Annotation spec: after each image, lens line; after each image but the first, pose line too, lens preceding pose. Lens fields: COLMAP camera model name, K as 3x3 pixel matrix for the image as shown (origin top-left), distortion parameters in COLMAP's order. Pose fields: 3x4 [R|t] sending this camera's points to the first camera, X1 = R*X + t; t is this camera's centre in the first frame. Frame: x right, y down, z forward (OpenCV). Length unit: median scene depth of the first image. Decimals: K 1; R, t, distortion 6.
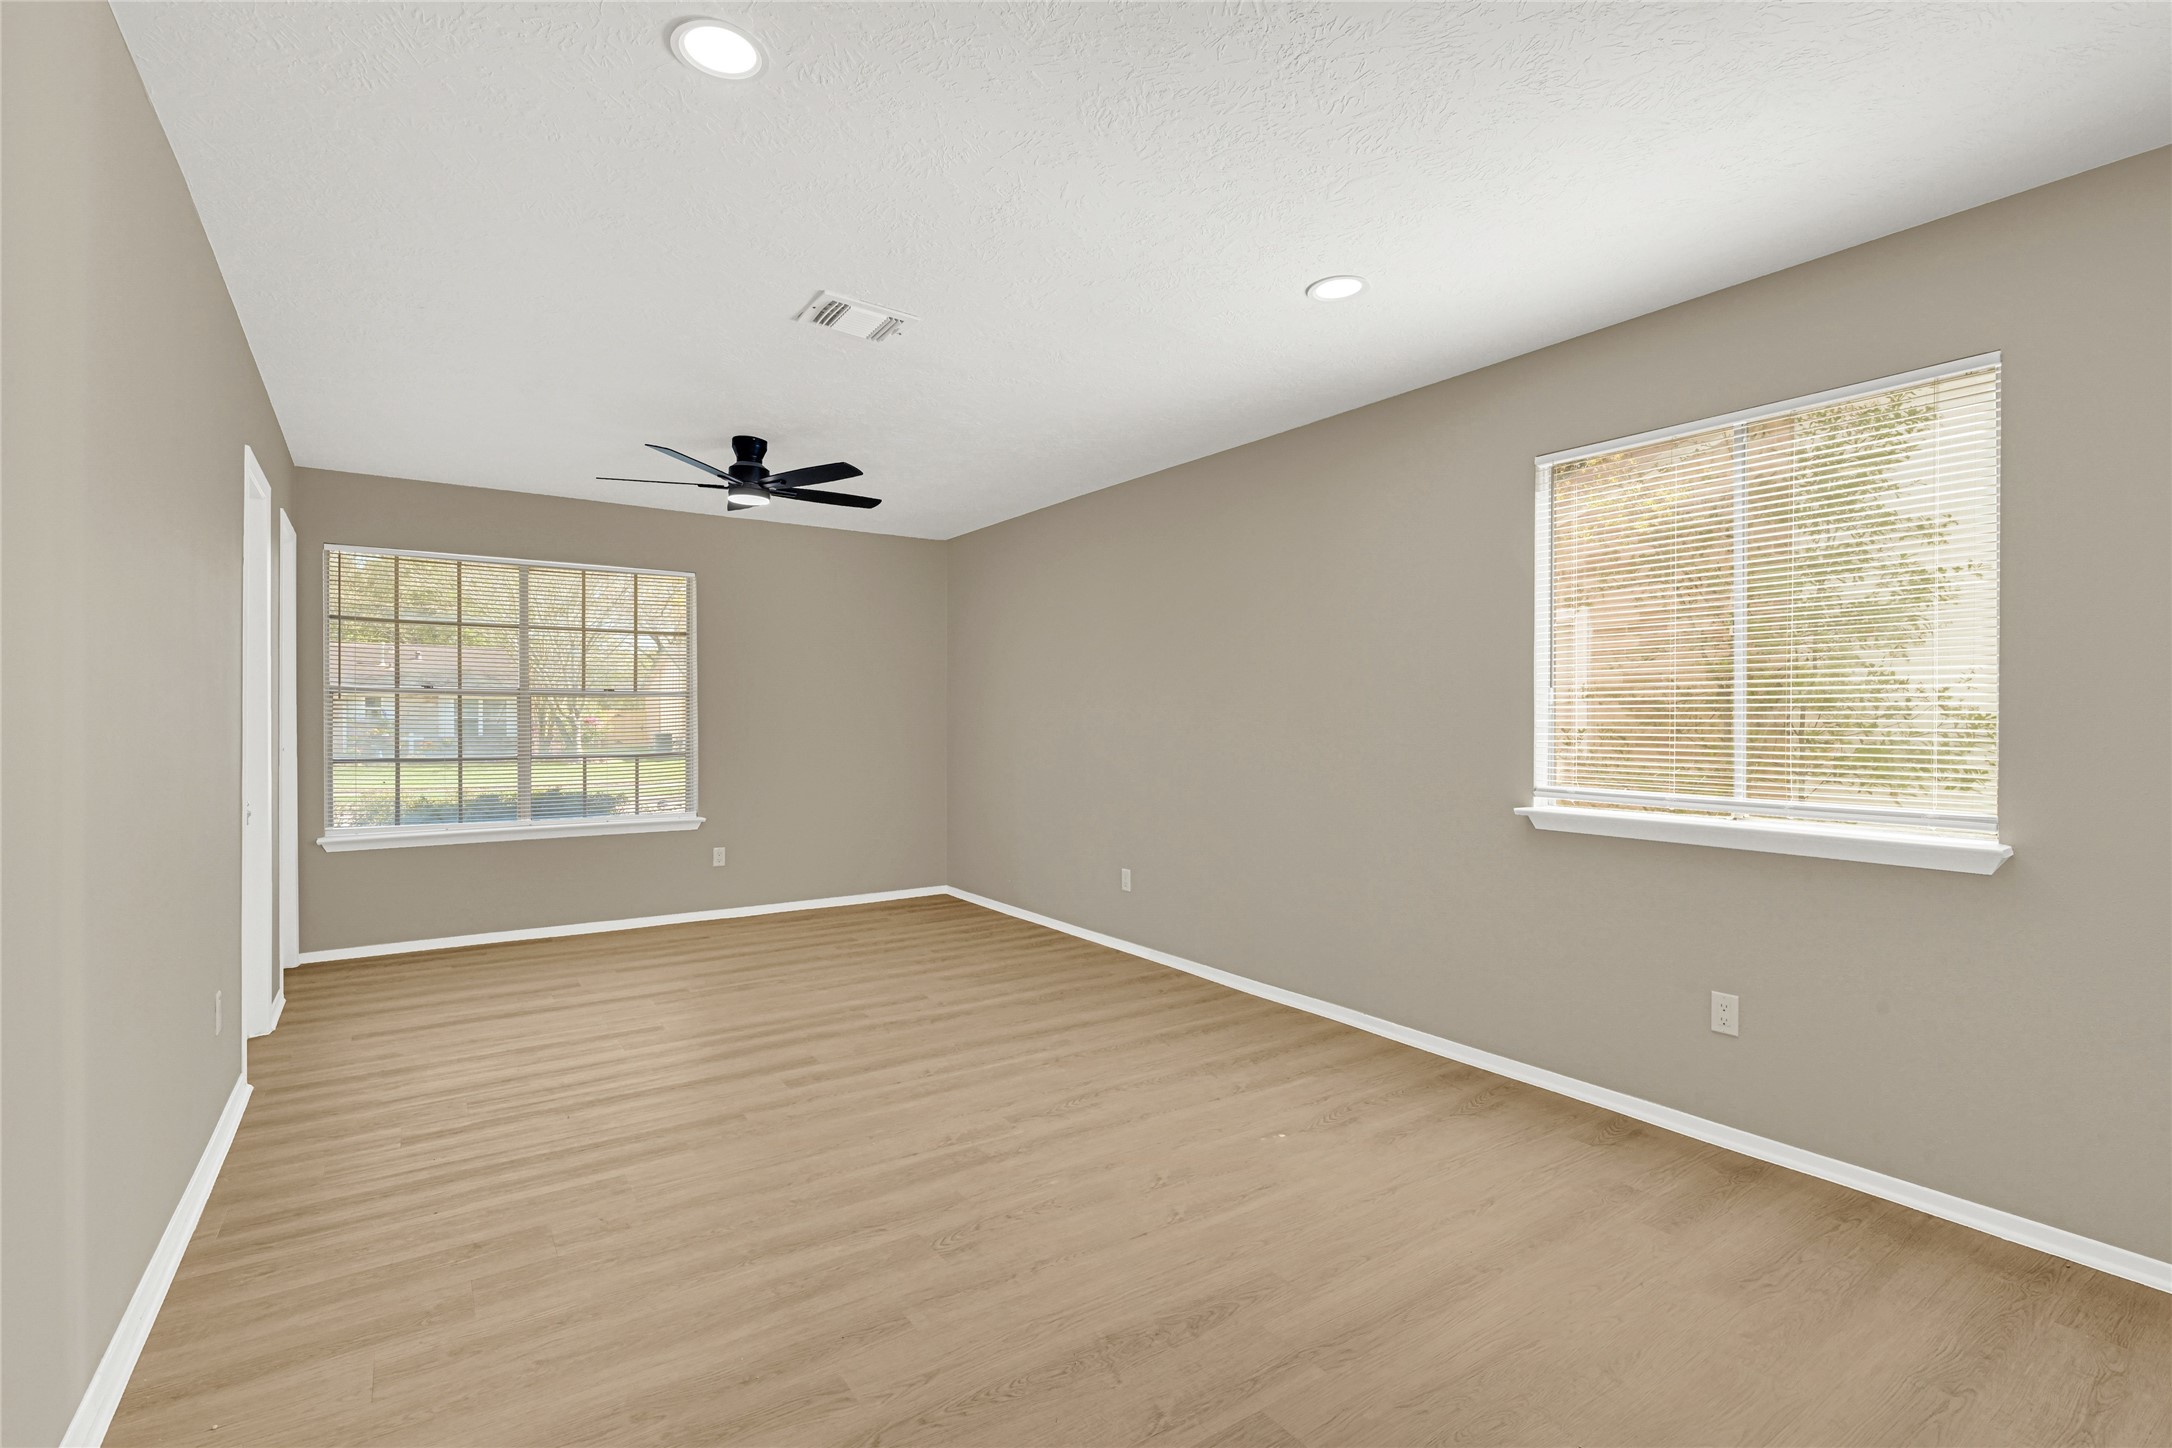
lens RADIAL K [[908.0, 0, 1086.0], [0, 908.0, 724.0], [0, 0, 1]] dist [0.001600, 0.000009]
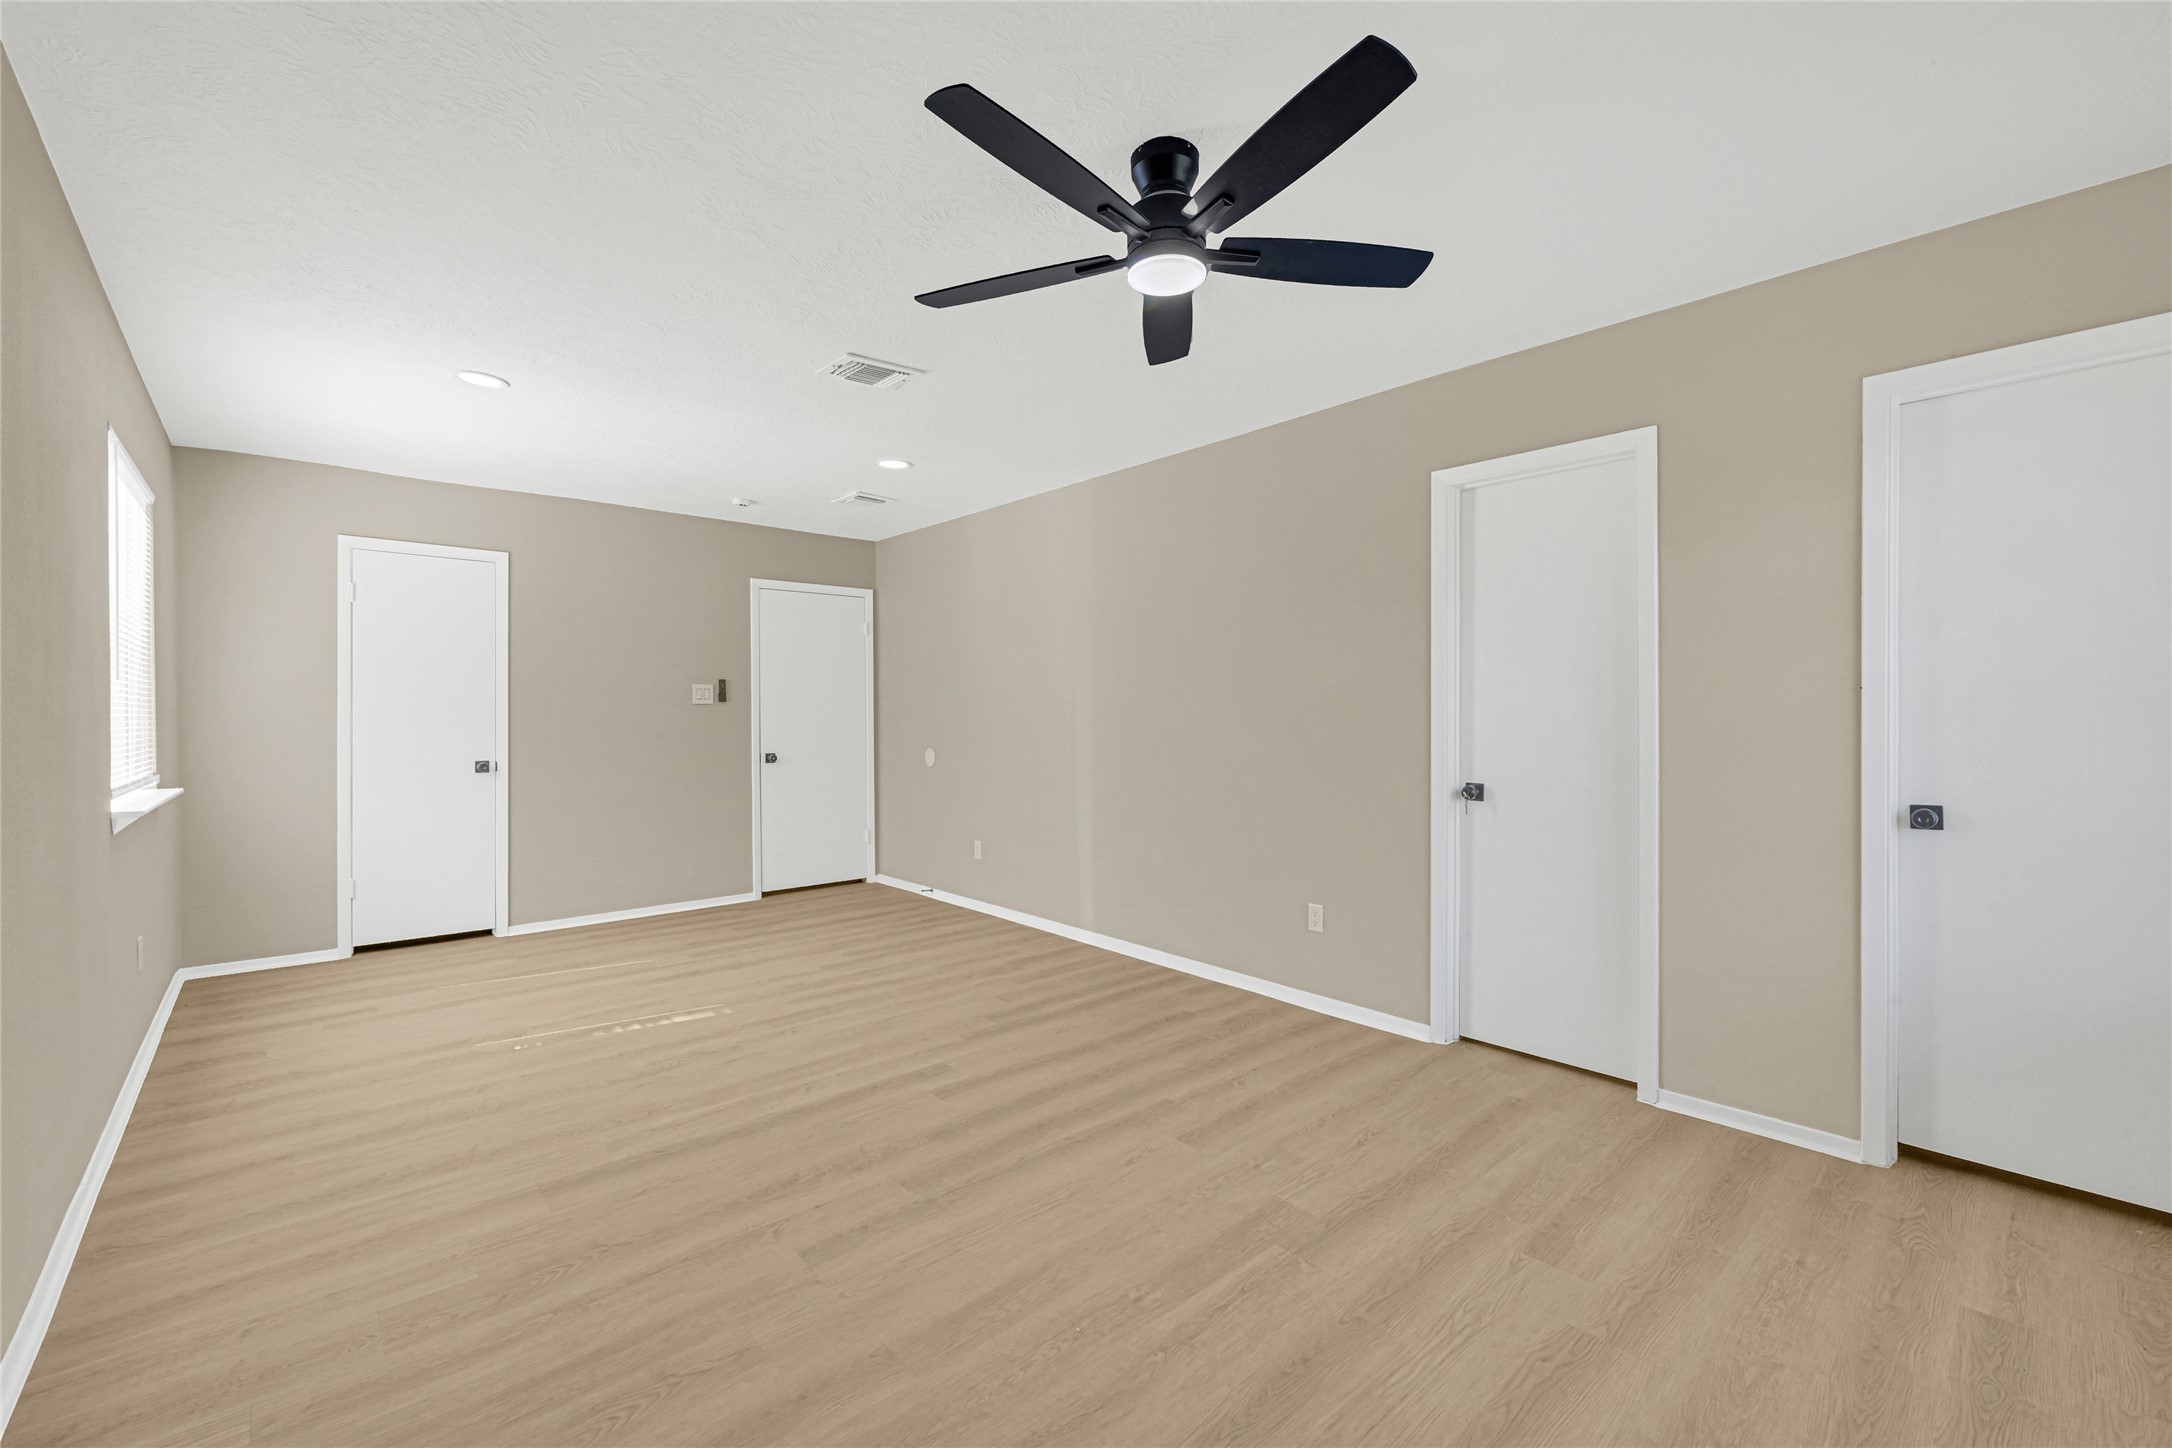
lens RADIAL K [[908.0, 0, 1086.0], [0, 908.0, 724.0], [0, 0, 1]] dist [0.001600, 0.000009]
pose [[-0.994206, 0.001005, -0.107484, -0.361708], [-0.000168, 0.999941, 0.010902, -0.003195], [0.107489, 0.010857, -0.994147, 1.971014]]
